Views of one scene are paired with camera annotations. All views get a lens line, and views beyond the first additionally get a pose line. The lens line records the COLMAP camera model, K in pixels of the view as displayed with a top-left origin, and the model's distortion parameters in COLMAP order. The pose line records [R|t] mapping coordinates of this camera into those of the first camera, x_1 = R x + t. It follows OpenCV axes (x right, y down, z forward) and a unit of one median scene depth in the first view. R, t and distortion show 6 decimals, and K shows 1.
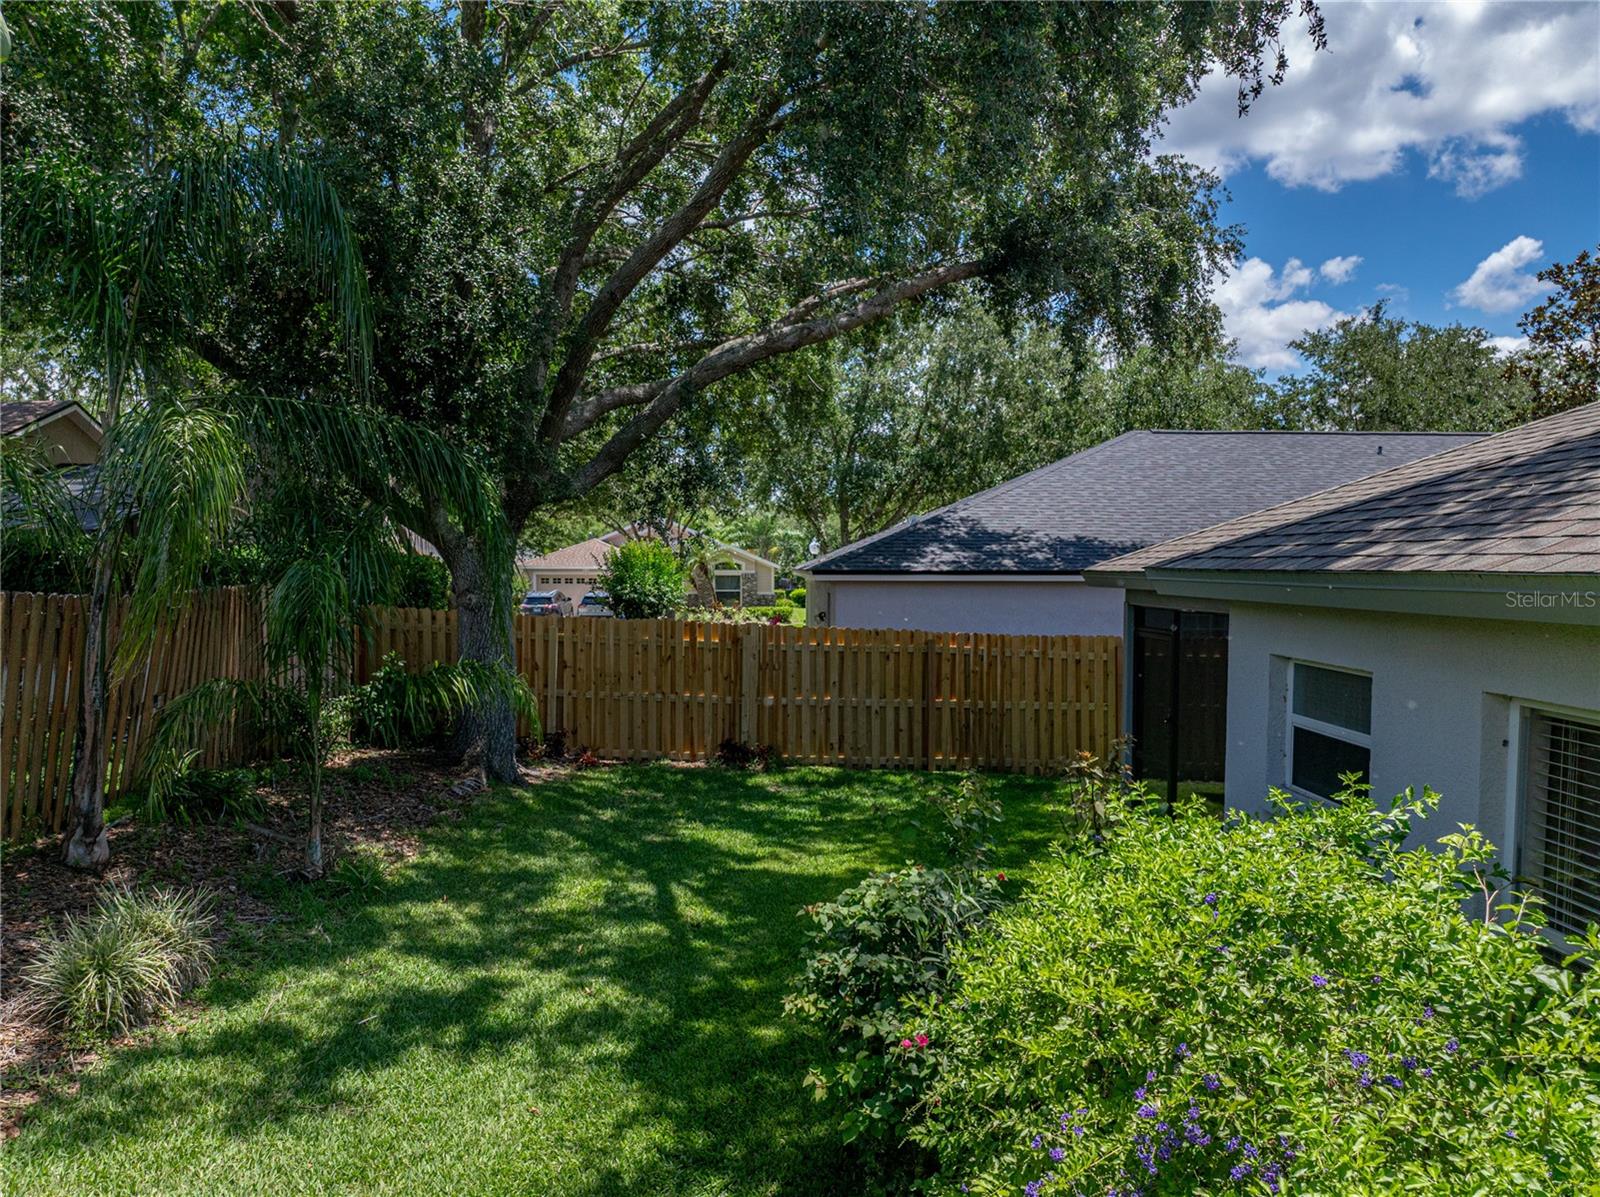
lens RADIAL K [[1149.1, 0, 800.0], [0, 1149.1, 598.5], [0, 0, 1]] dist [-0.068404, 0.035848]
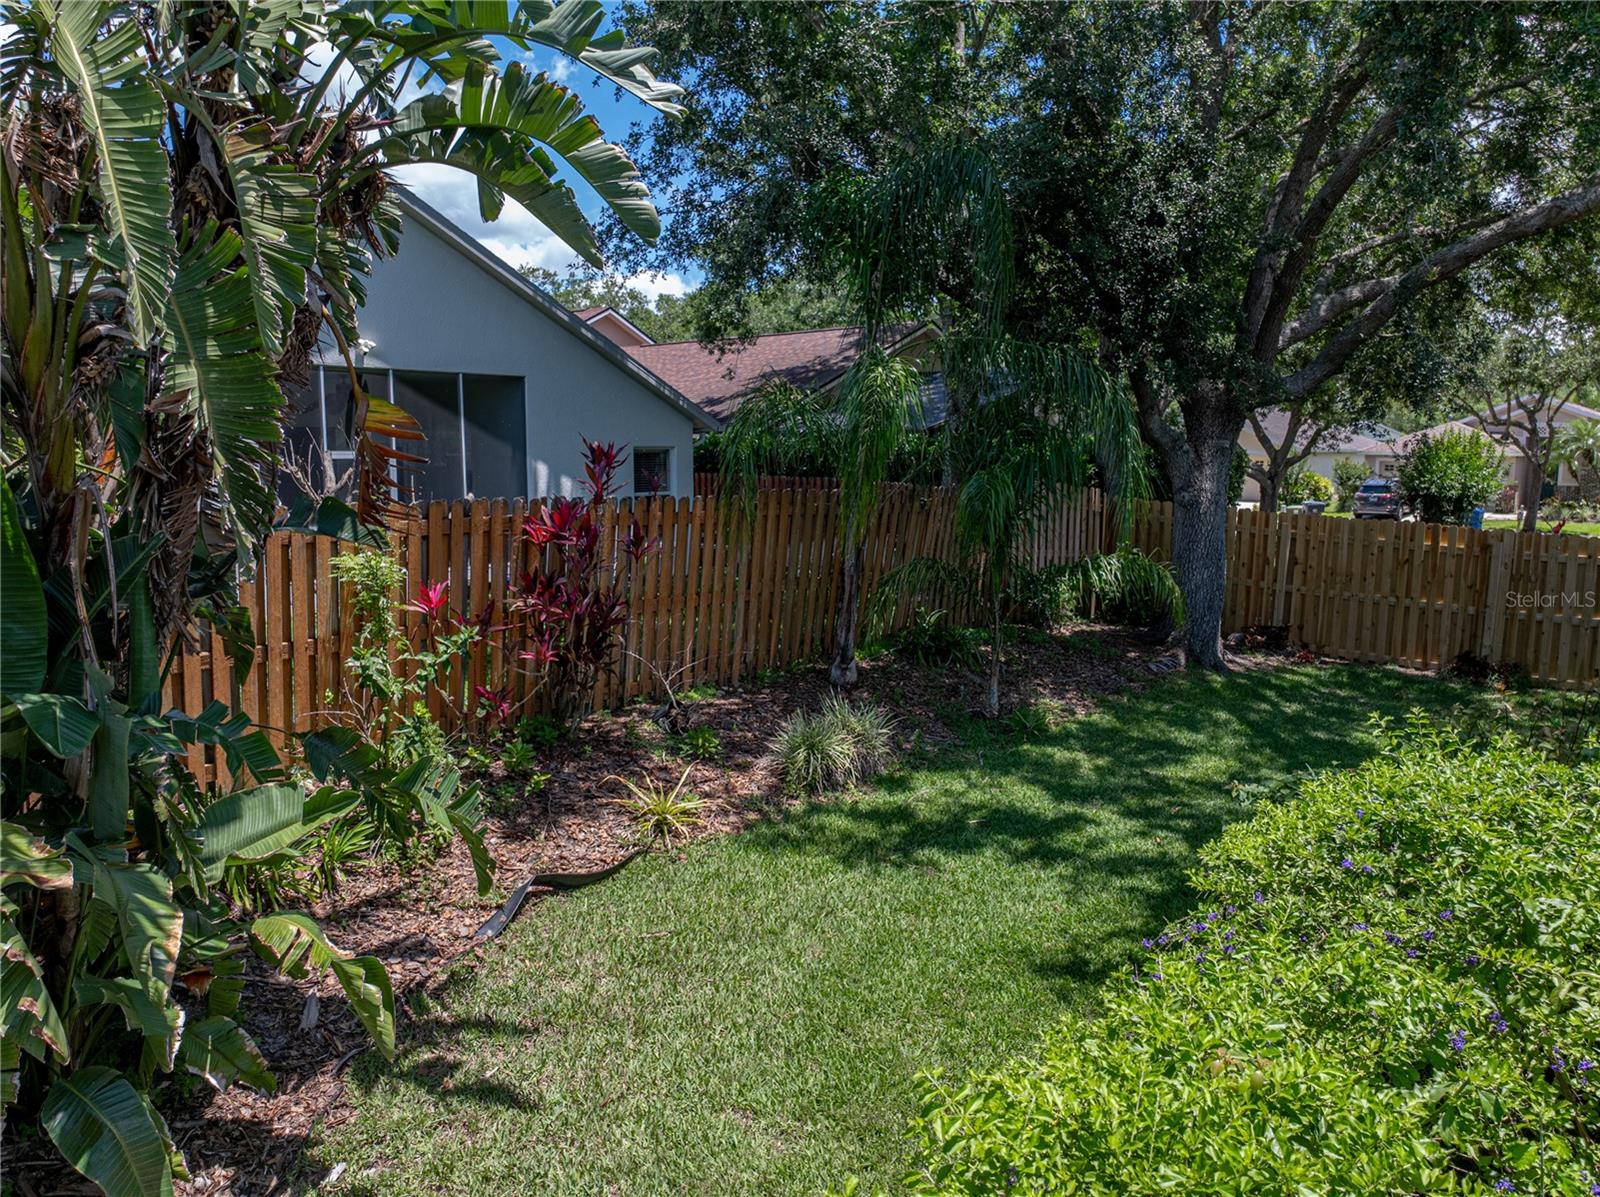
lens RADIAL K [[1132.0, 0, 800.0], [0, 1132.0, 598.5], [0, 0, 1]] dist [-0.036393, 0.000928]
pose [[0.743817, 0.087085, -0.662686, 0.255451], [-0.016641, 0.993581, 0.111891, -0.026933], [0.668176, -0.072199, 0.740492, -0.083745]]
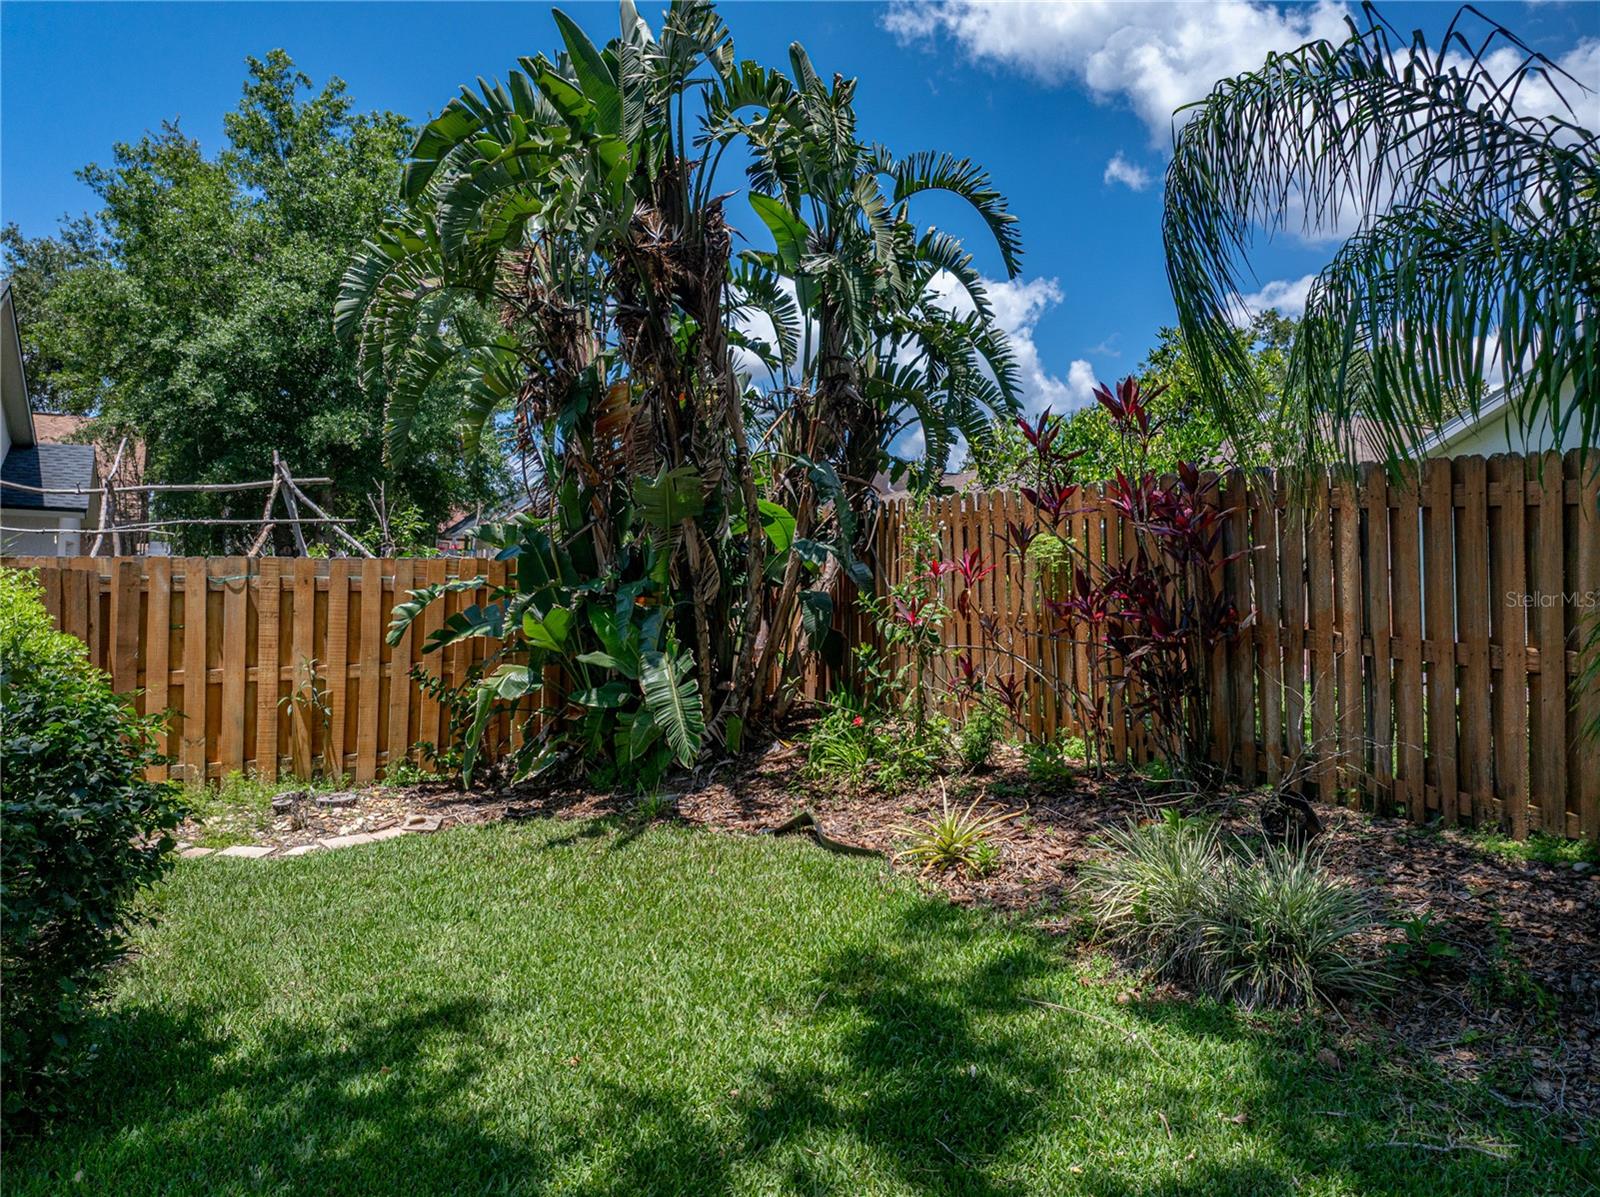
lens RADIAL K [[1149.1, 0, 800.0], [0, 1149.1, 598.5], [0, 0, 1]] dist [-0.068404, 0.035848]
pose [[-0.888786, -0.006561, -0.458276, -0.010354], [-0.026464, 0.998964, 0.037024, 0.076663], [0.457558, 0.045035, -0.888039, 1.146877]]
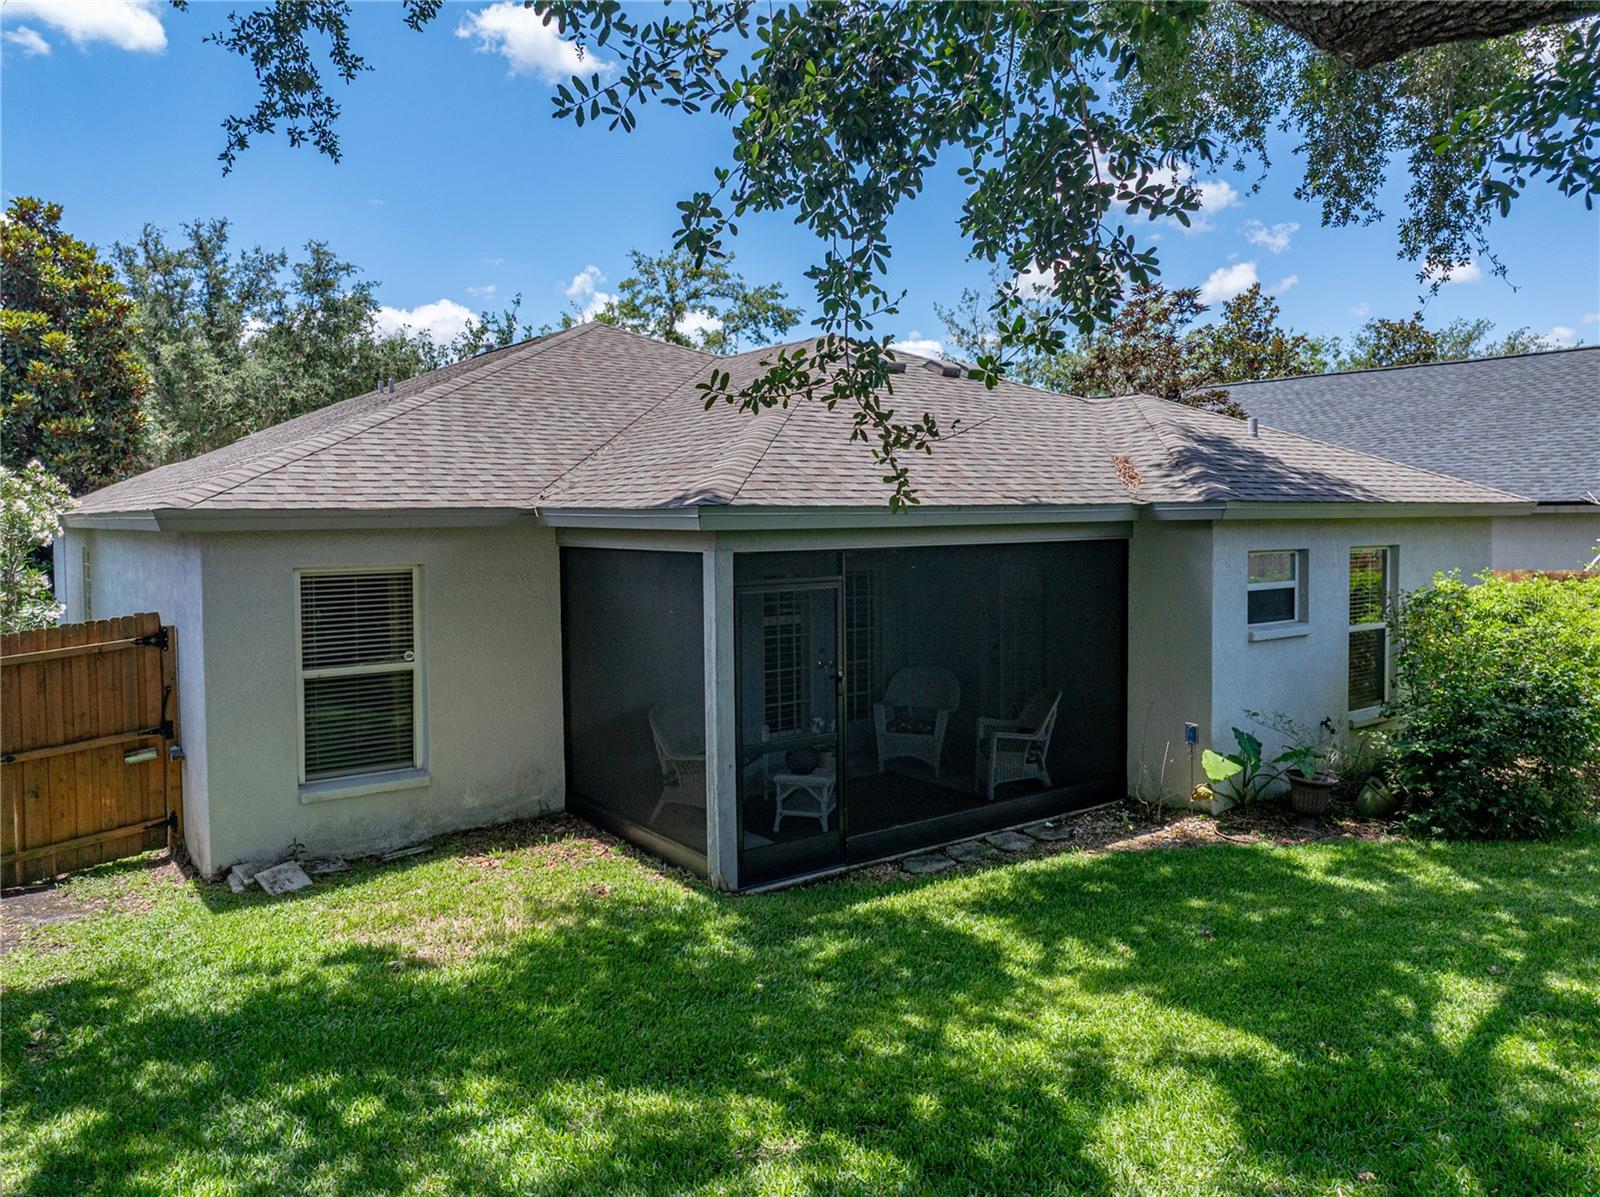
lens RADIAL K [[1132.0, 0, 800.0], [0, 1132.0, 598.5], [0, 0, 1]] dist [-0.036393, 0.000928]
pose [[-0.580885, -0.041476, 0.812929, -0.419866], [0.038763, 0.996158, 0.078522, -0.034717], [-0.813063, 0.077124, -0.577045, 1.813396]]
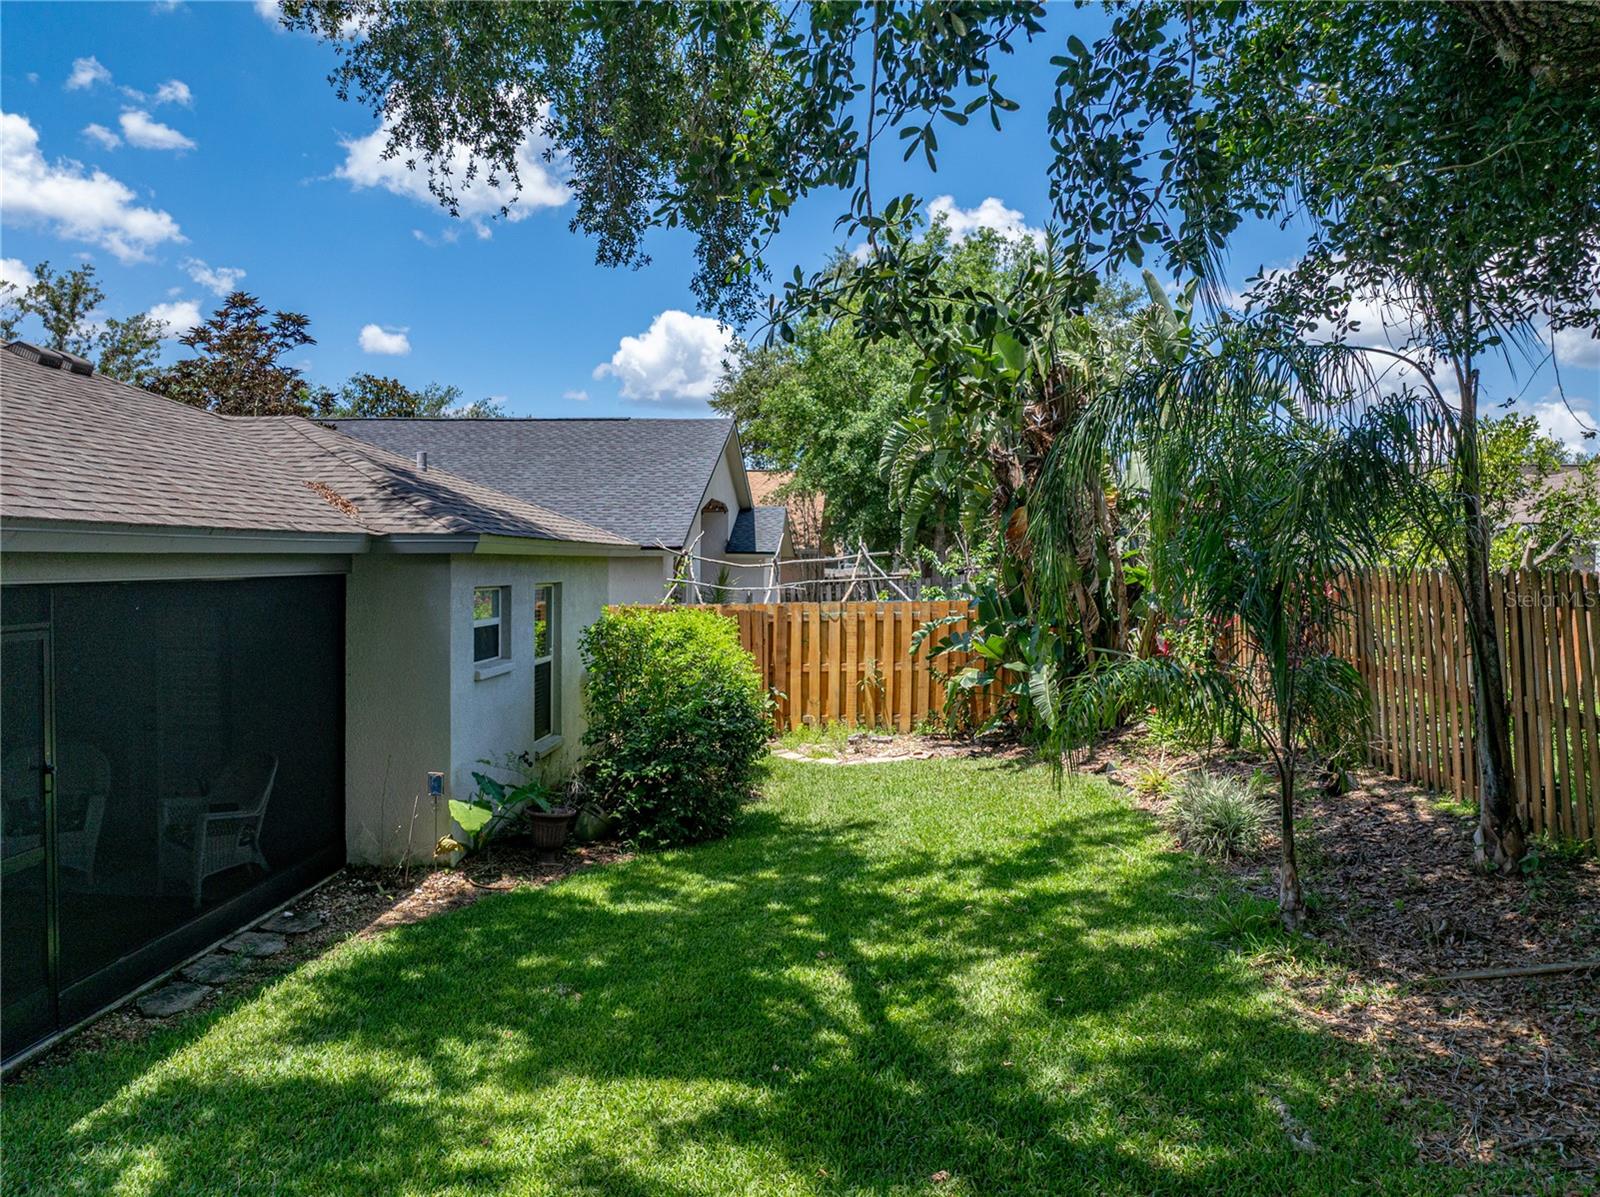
lens RADIAL K [[1116.6, 0, 794.9], [0, 1116.6, 629.7], [0, 0, 1]] dist [-0.022765, 0.004455]
pose [[-0.994593, -0.003729, 0.103780, -0.155089], [0.005406, 0.996141, 0.087601, -0.027426], [-0.103706, 0.087688, -0.990735, 1.836303]]
